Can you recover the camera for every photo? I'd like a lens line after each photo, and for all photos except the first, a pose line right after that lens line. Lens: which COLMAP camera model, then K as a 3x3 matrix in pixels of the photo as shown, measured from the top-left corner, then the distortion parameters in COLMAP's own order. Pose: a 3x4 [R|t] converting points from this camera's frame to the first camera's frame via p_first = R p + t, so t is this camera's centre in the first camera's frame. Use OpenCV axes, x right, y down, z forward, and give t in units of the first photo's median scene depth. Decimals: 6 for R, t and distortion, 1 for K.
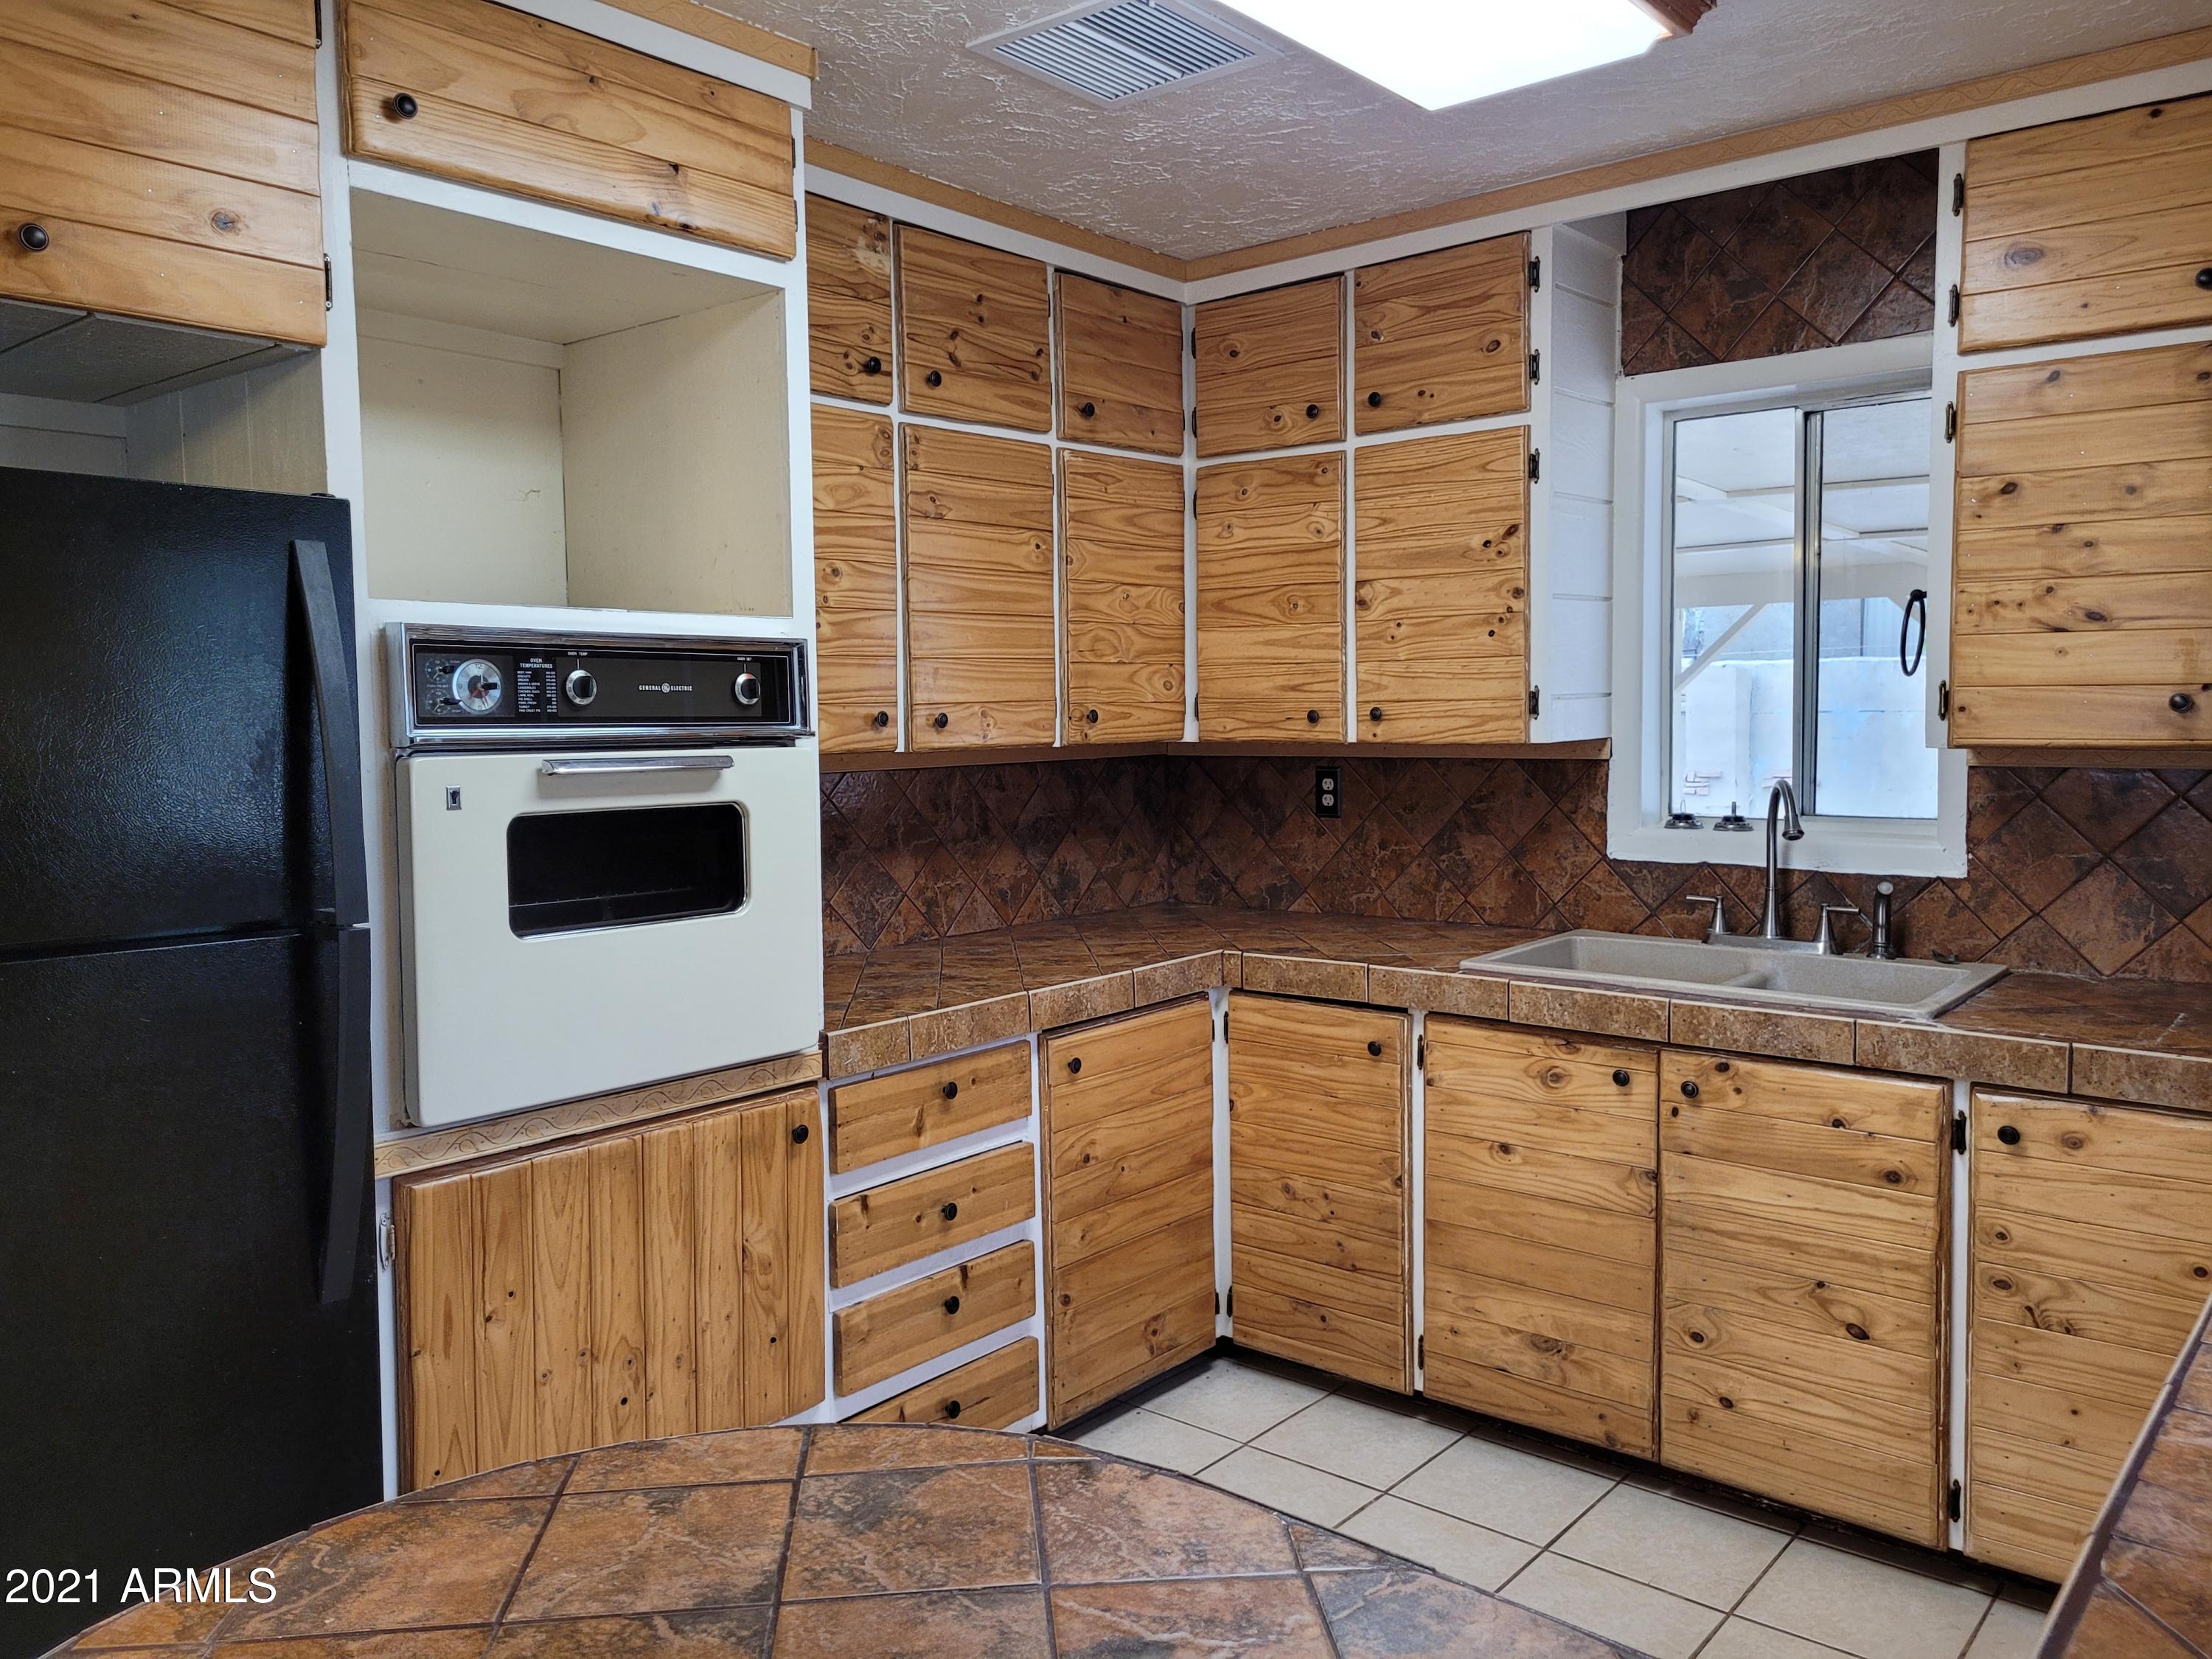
lens RADIAL K [[1682.2, 0, 1104.9], [0, 1682.2, 811.1], [0, 0, 1]] dist [0.040650, -0.025267]
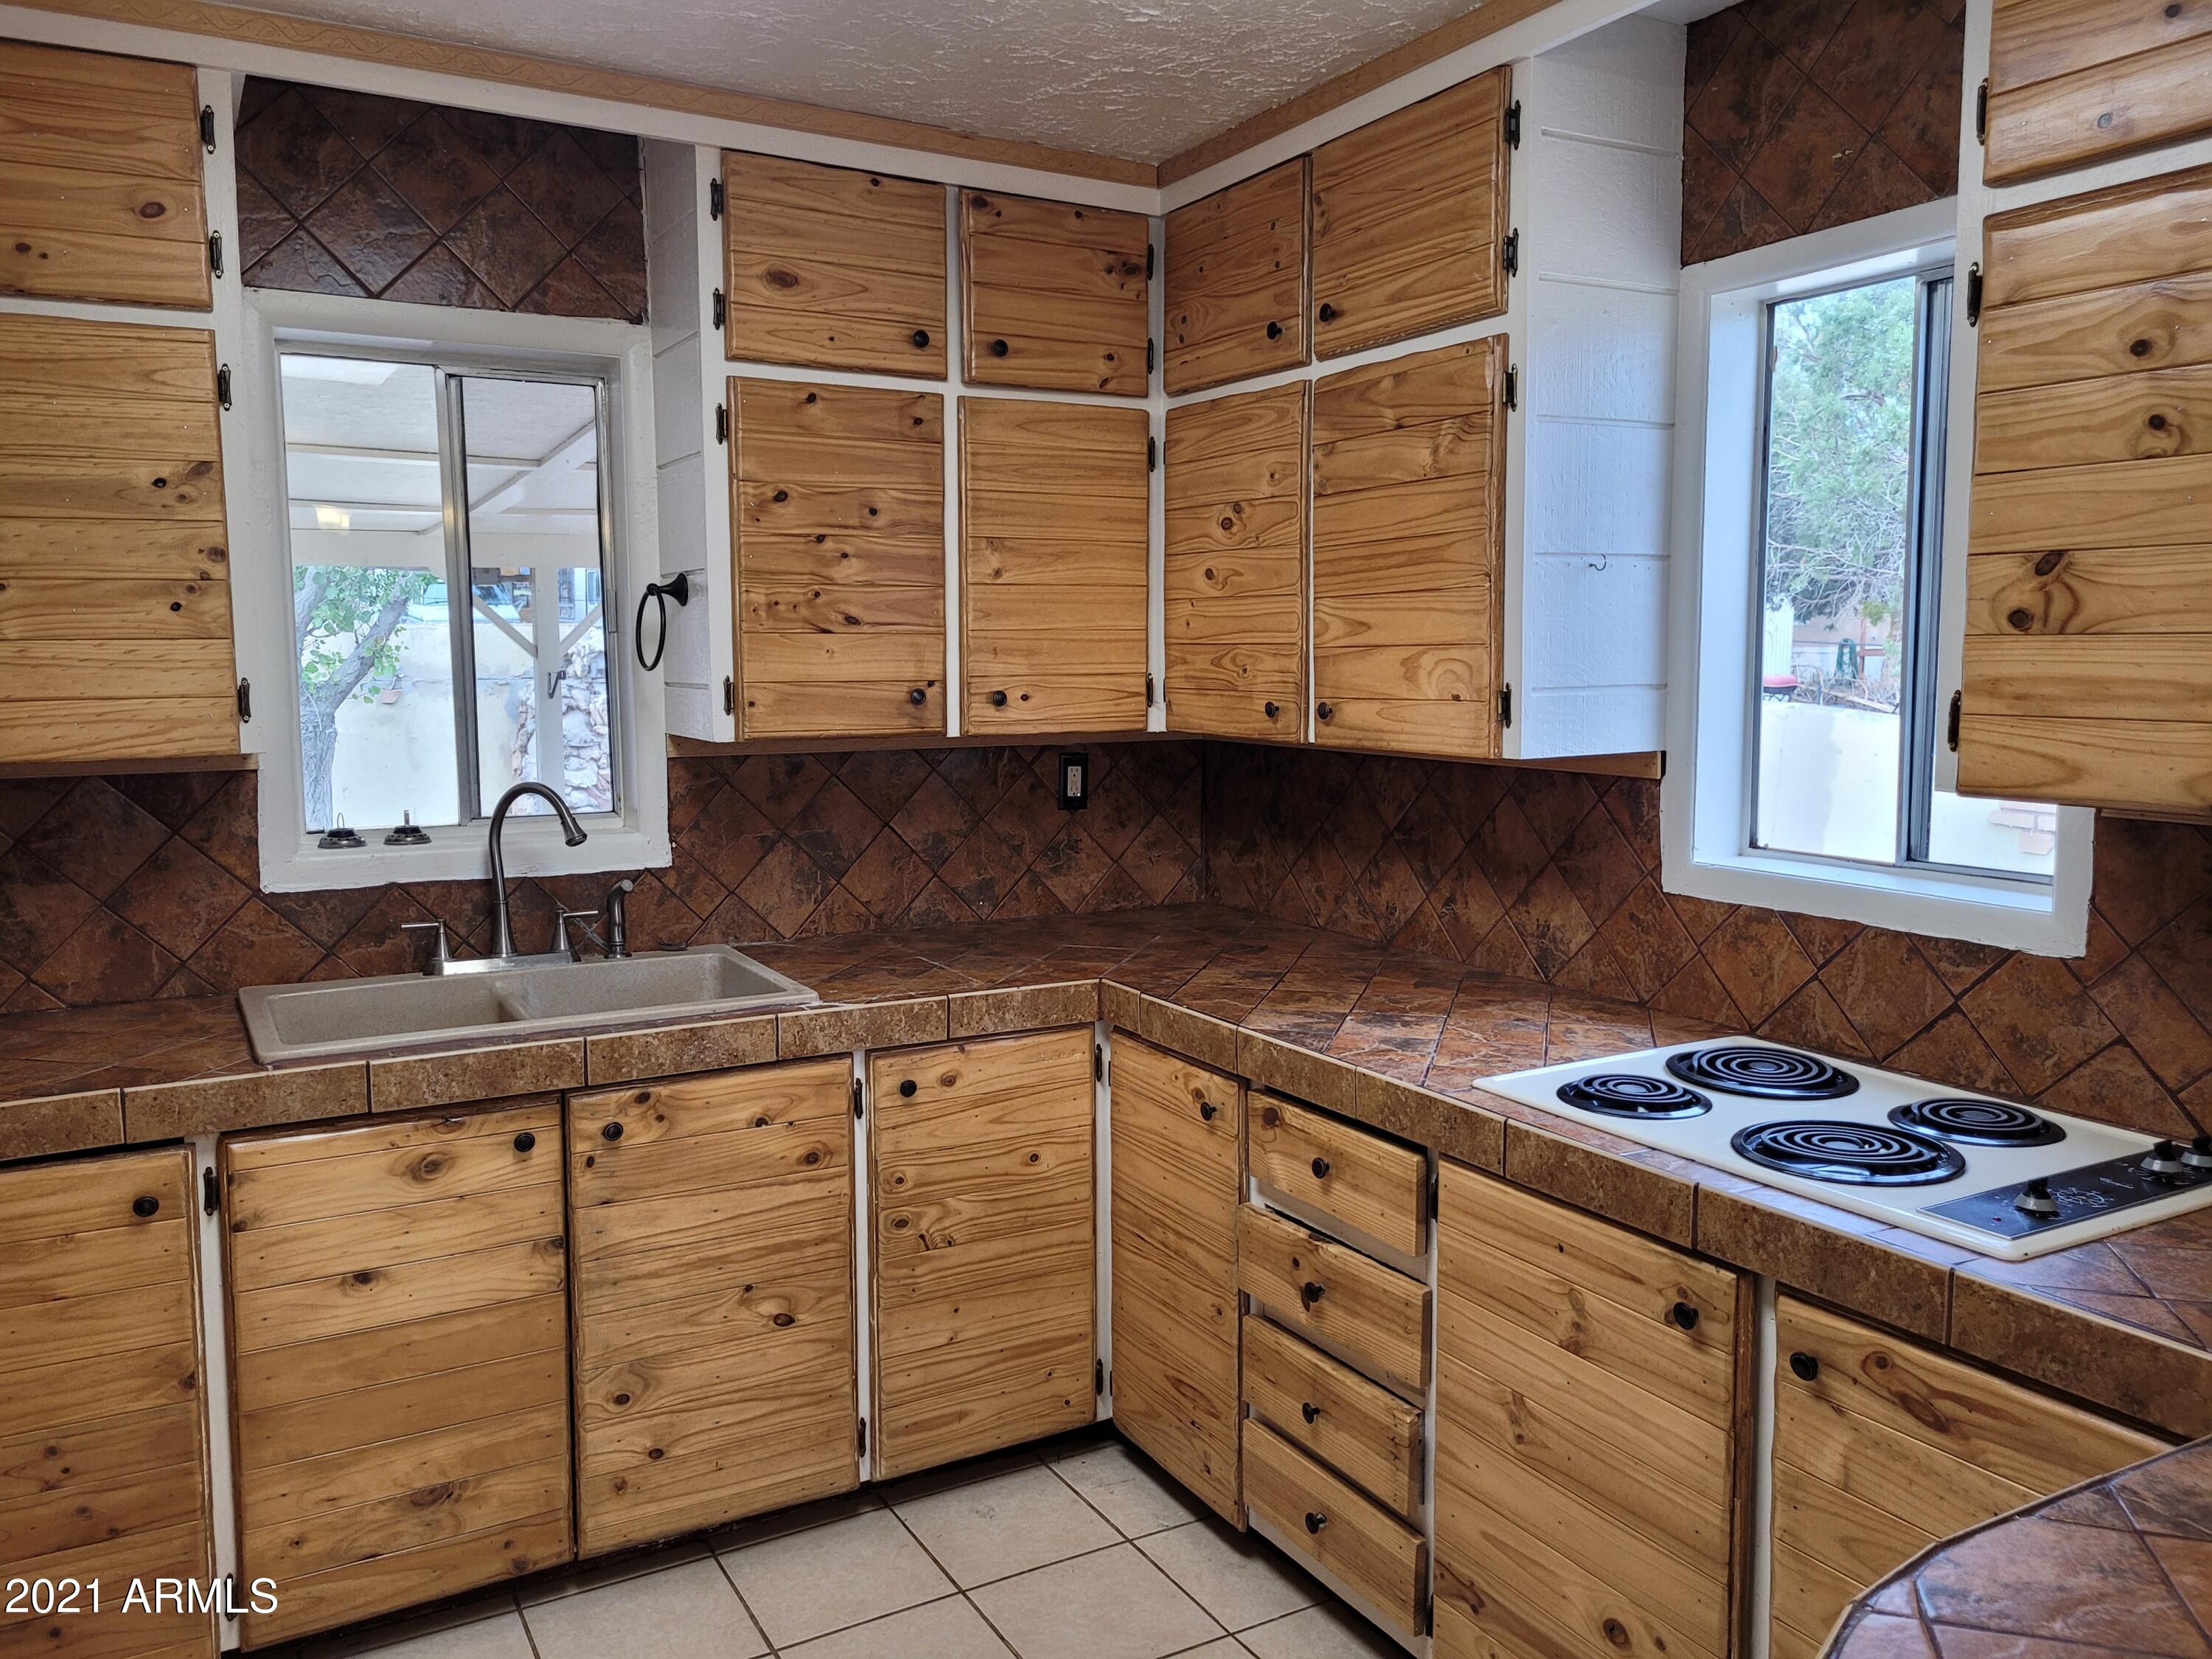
lens RADIAL K [[1679.0, 0, 1138.8], [0, 1679.0, 816.6], [0, 0, 1]] dist [0.045841, -0.041873]
pose [[0.338328, -0.081320, 0.937508, -0.340781], [0.061786, 0.996029, 0.064099, -0.037432], [-0.938998, 0.036238, 0.342009, 0.372553]]
